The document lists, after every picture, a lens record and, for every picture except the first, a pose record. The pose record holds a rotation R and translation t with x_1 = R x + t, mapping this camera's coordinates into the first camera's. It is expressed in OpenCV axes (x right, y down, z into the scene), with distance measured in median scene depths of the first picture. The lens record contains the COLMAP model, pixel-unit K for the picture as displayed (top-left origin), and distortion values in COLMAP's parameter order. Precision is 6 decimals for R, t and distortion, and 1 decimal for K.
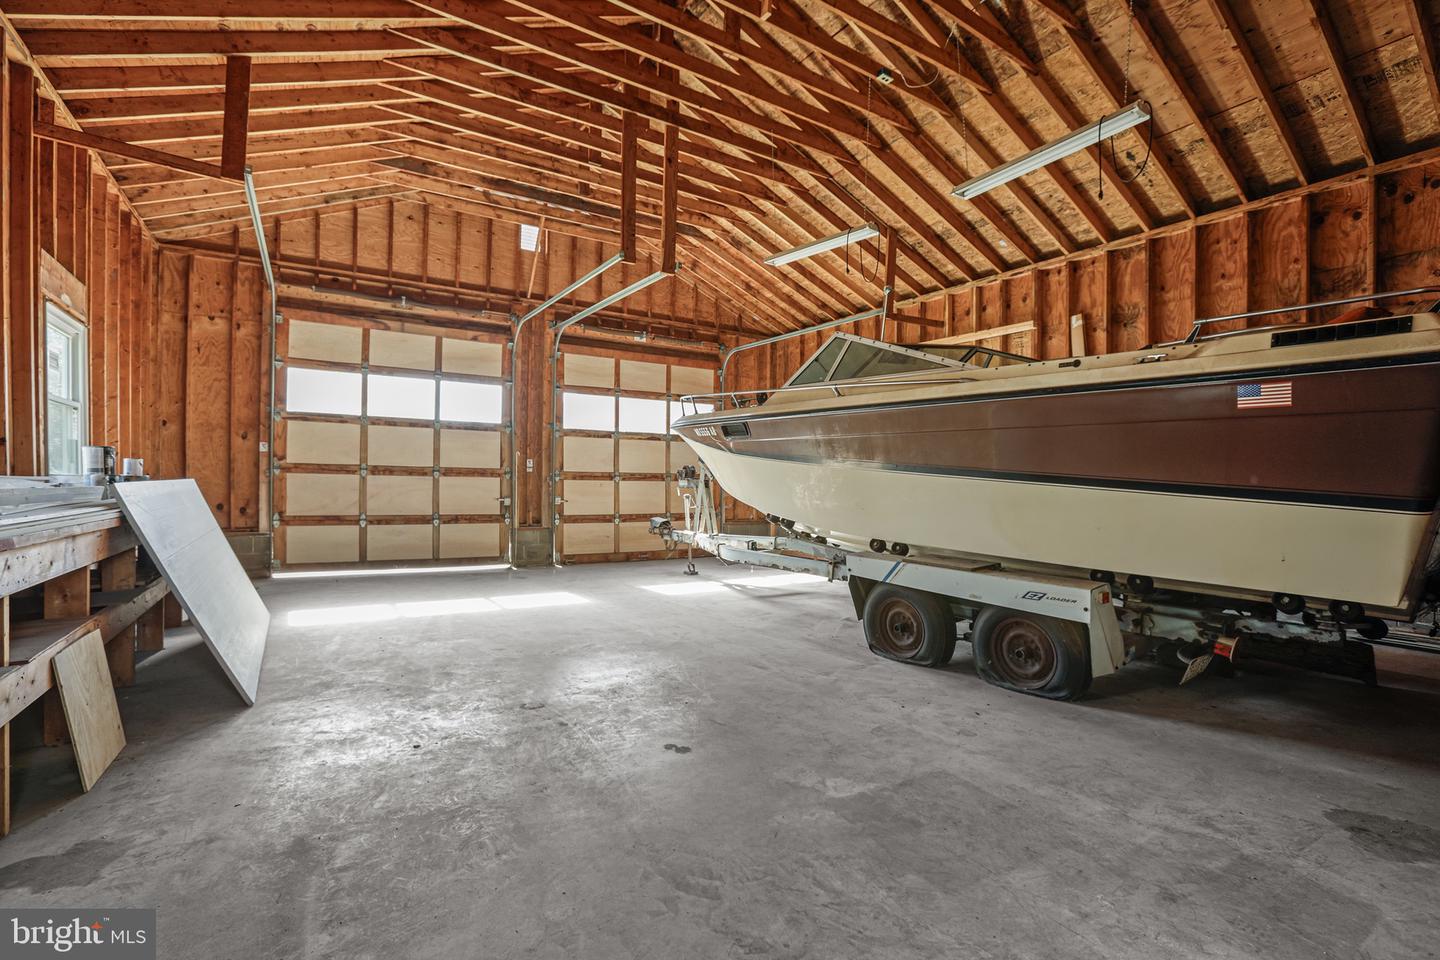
lens RADIAL K [[665.9, 0, 720.0], [0, 665.9, 482.4], [0, 0, 1]] dist [-0.000596, 0.006514]
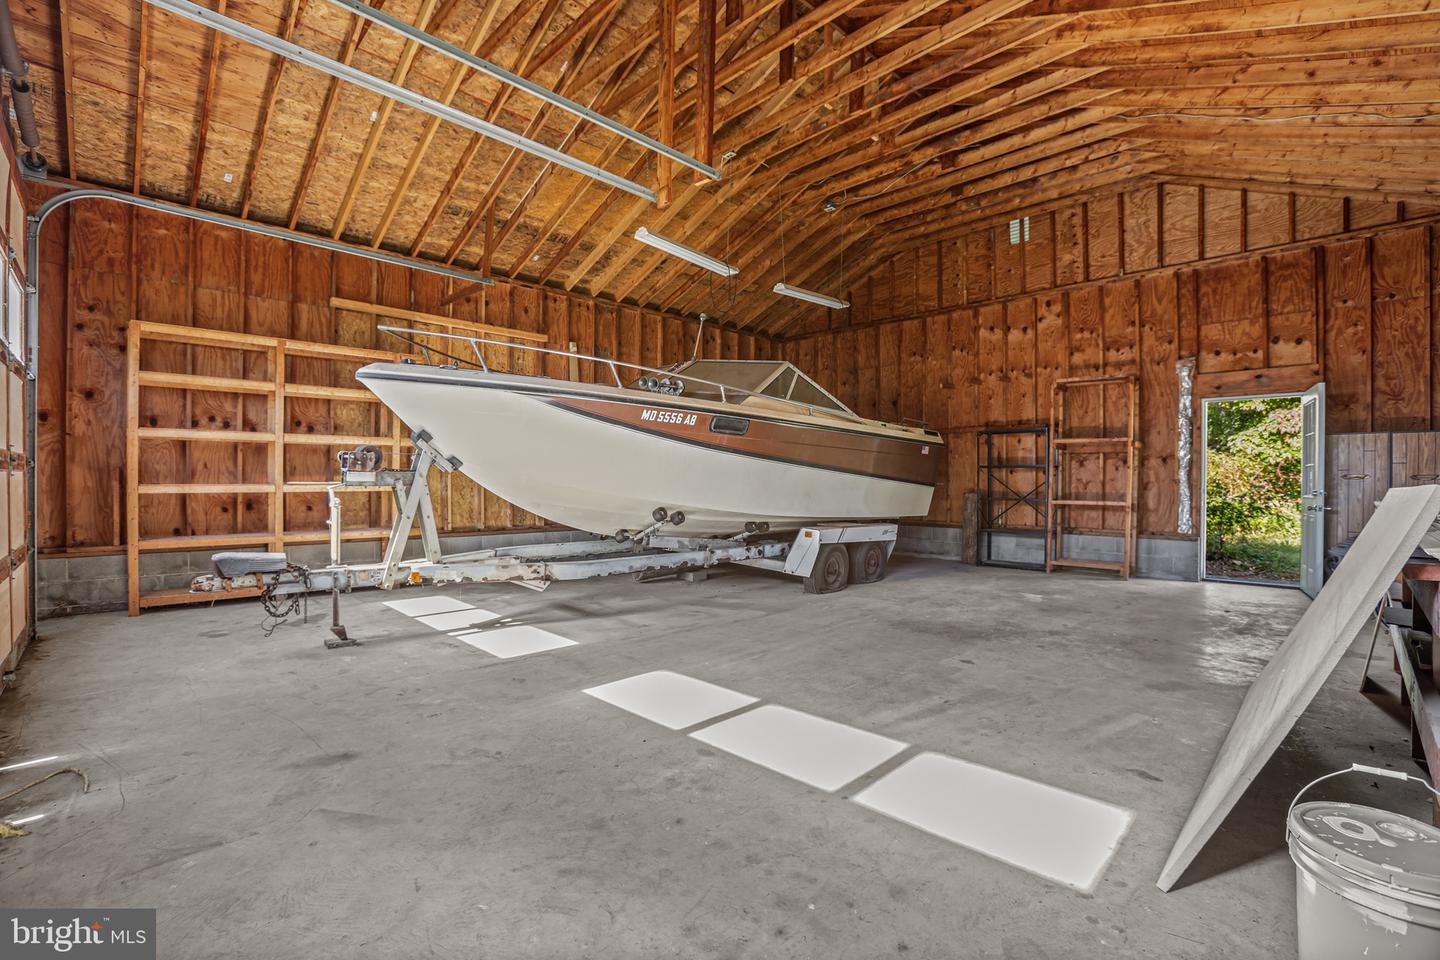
lens RADIAL K [[665.9, 0, 719.7], [0, 665.9, 479.5], [0, 0, 1]] dist [-0.000596, 0.006514]
pose [[-0.198454, -0.005997, 0.980092, -1.609081], [-0.003927, 0.999978, 0.005323, -0.006898], [-0.980102, -0.002793, -0.198474, 2.057067]]
